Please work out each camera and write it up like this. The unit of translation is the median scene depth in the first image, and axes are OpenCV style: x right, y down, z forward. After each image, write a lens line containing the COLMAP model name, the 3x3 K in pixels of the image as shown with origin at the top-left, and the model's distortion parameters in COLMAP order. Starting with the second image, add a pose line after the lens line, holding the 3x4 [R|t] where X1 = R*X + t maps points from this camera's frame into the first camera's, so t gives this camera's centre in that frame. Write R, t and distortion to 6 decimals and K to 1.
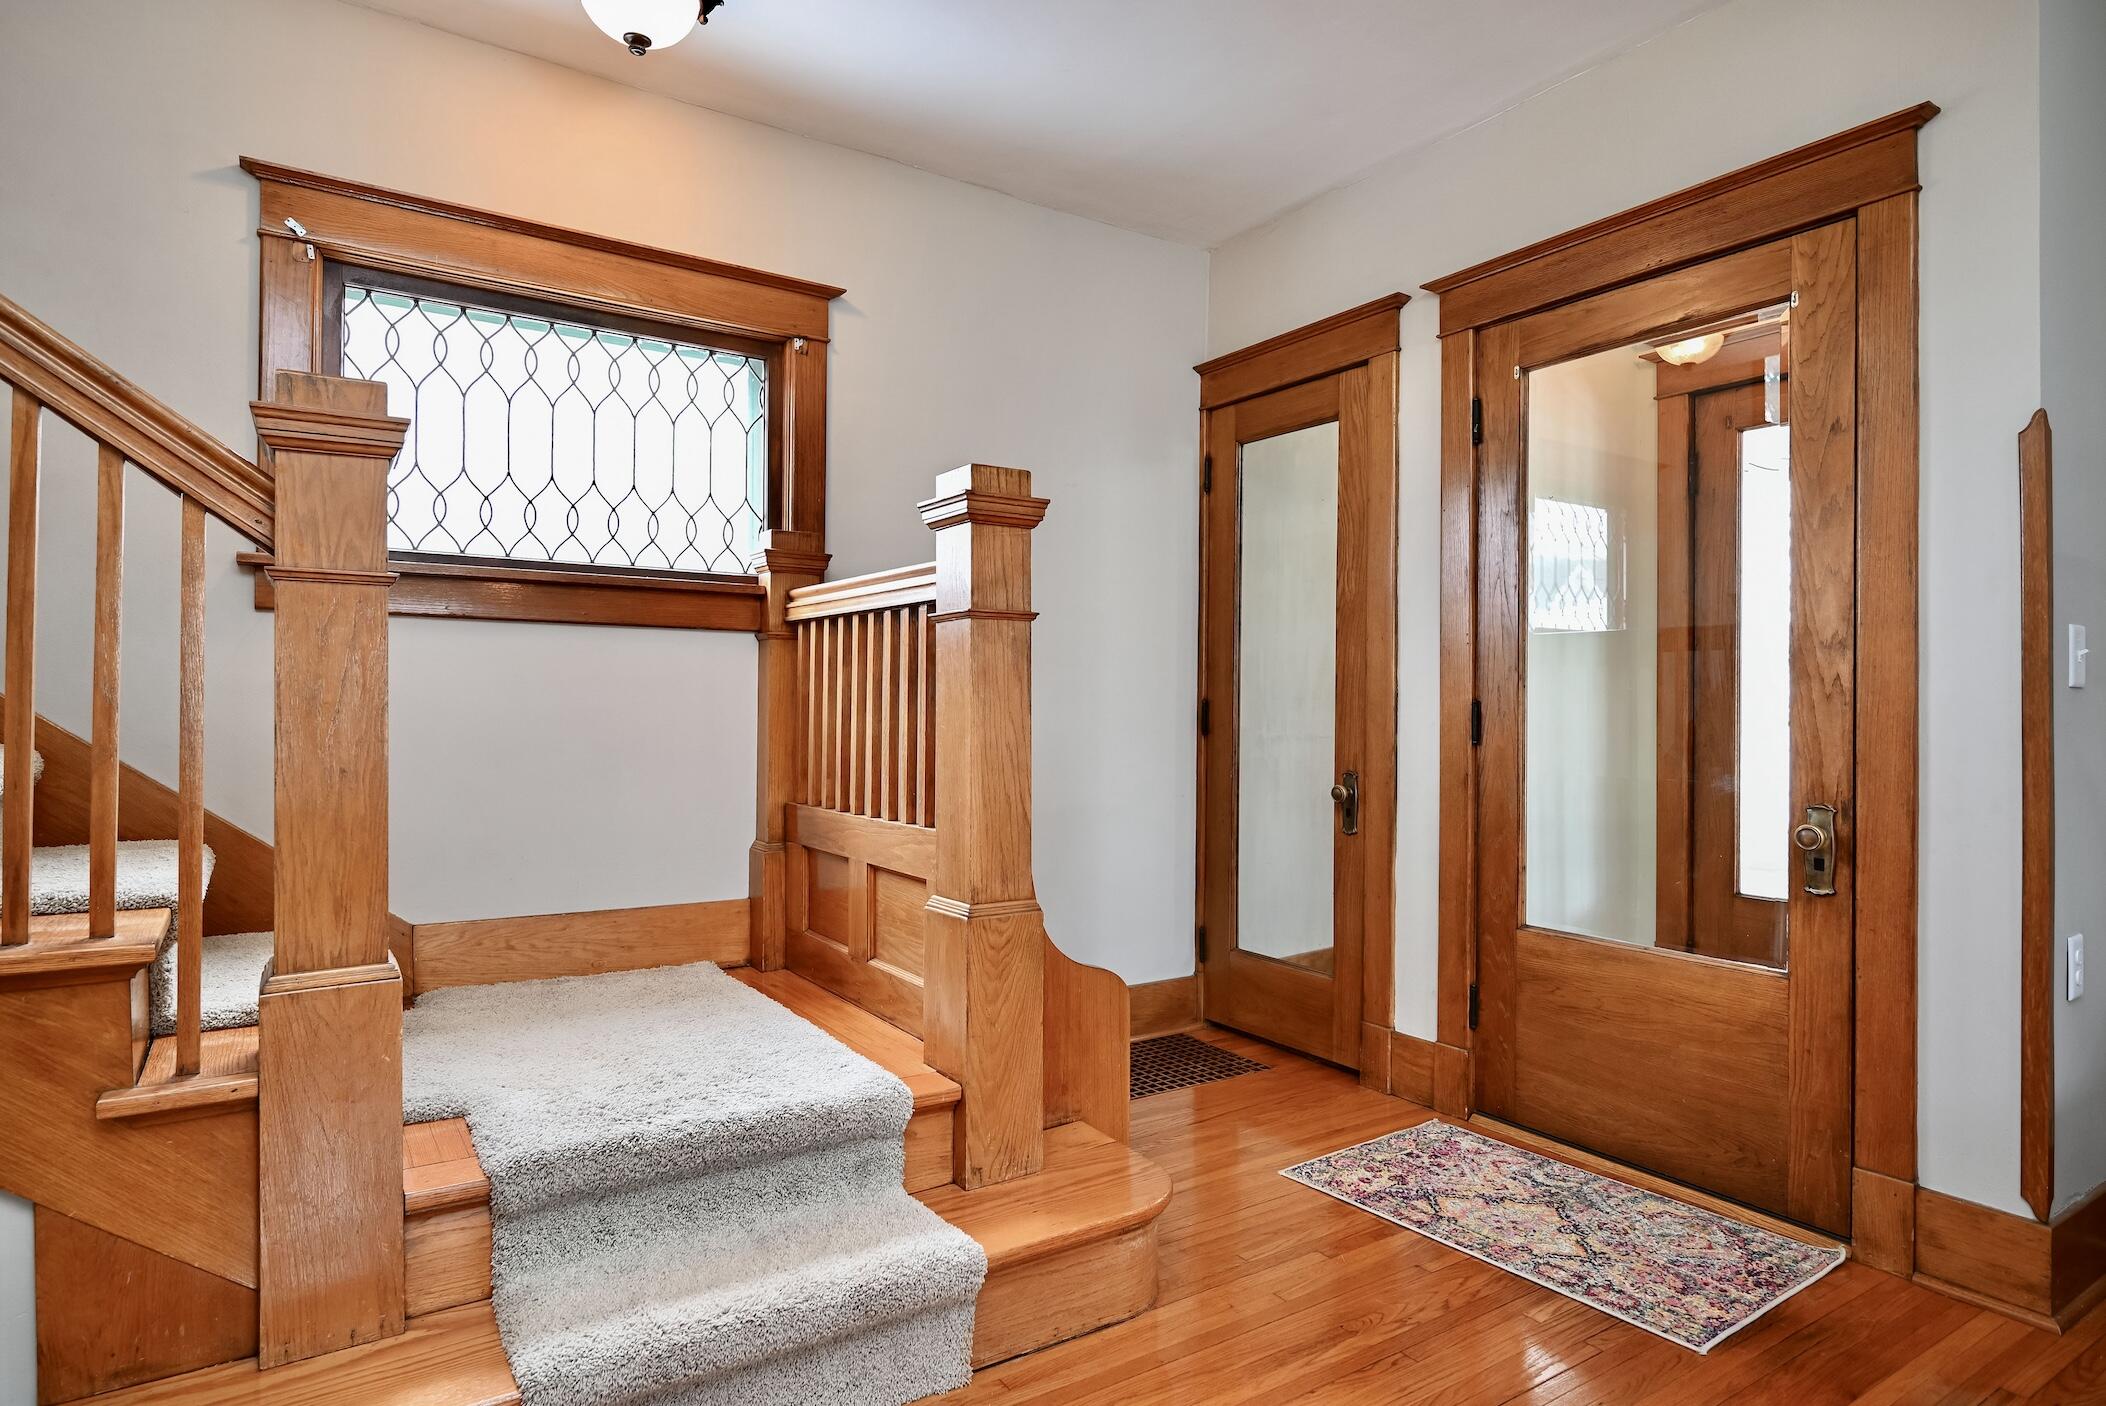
lens RADIAL K [[1197.8, 0, 1053.0], [0, 1197.8, 703.0], [0, 0, 1]] dist [0.000667, -0.000434]
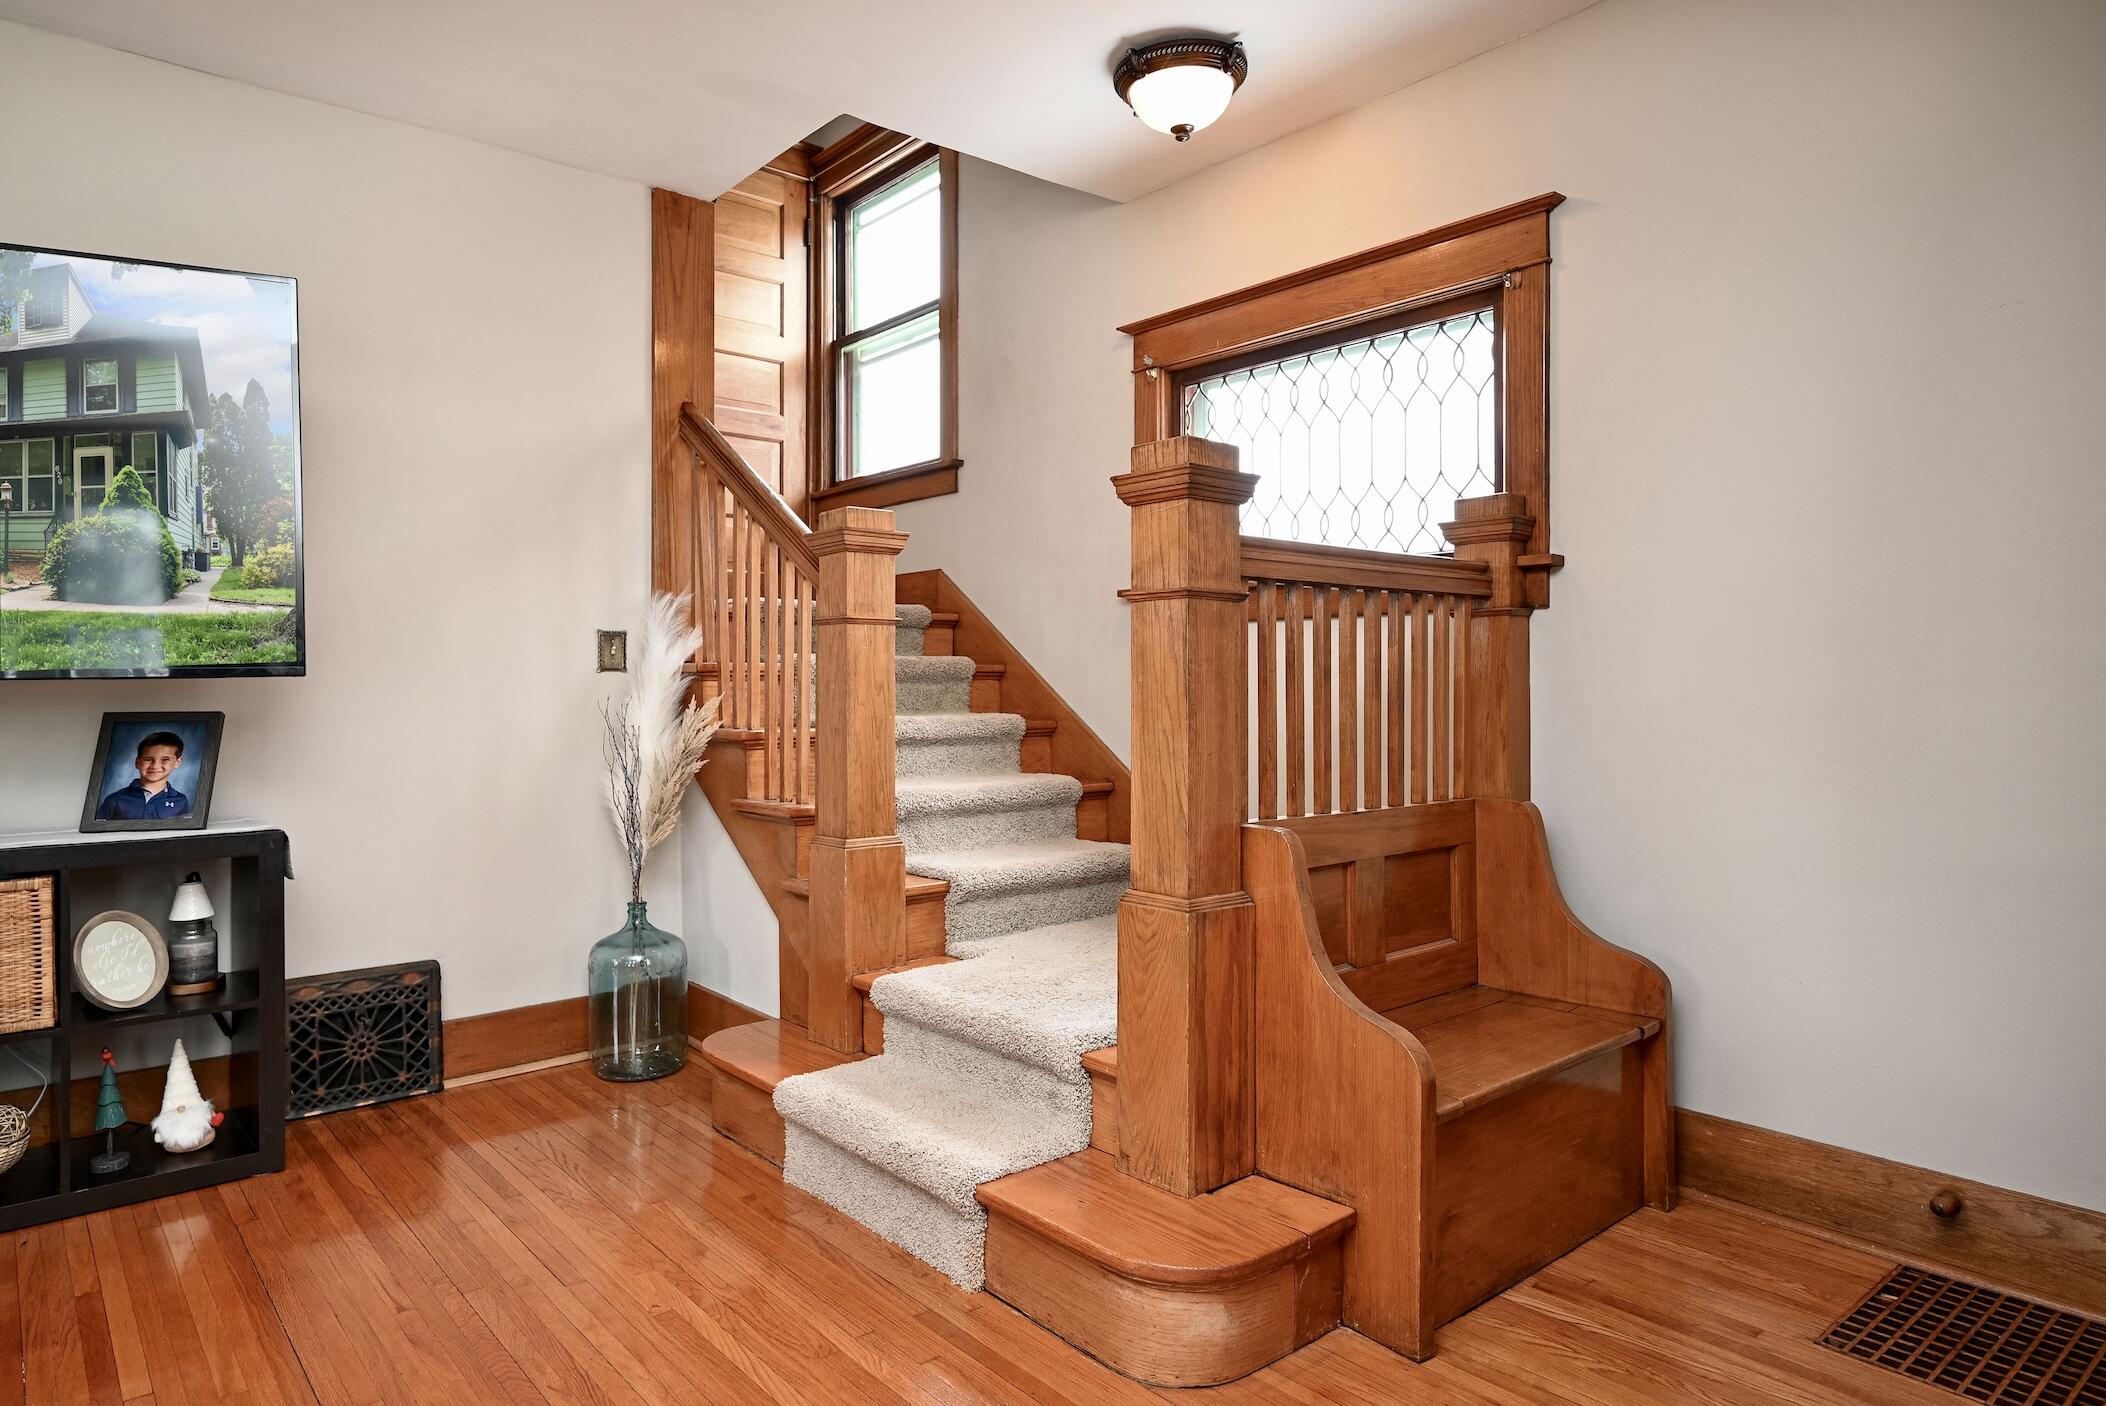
lens RADIAL K [[1233.8, 0, 1054.1], [0, 1233.8, 676.3], [0, 0, 1]] dist [-0.000806, 0.000022]
pose [[0.115424, -0.011579, -0.993249, 0.794651], [0.003769, 0.999930, -0.011219, 0.002150], [0.993309, -0.002448, 0.115459, 0.685719]]
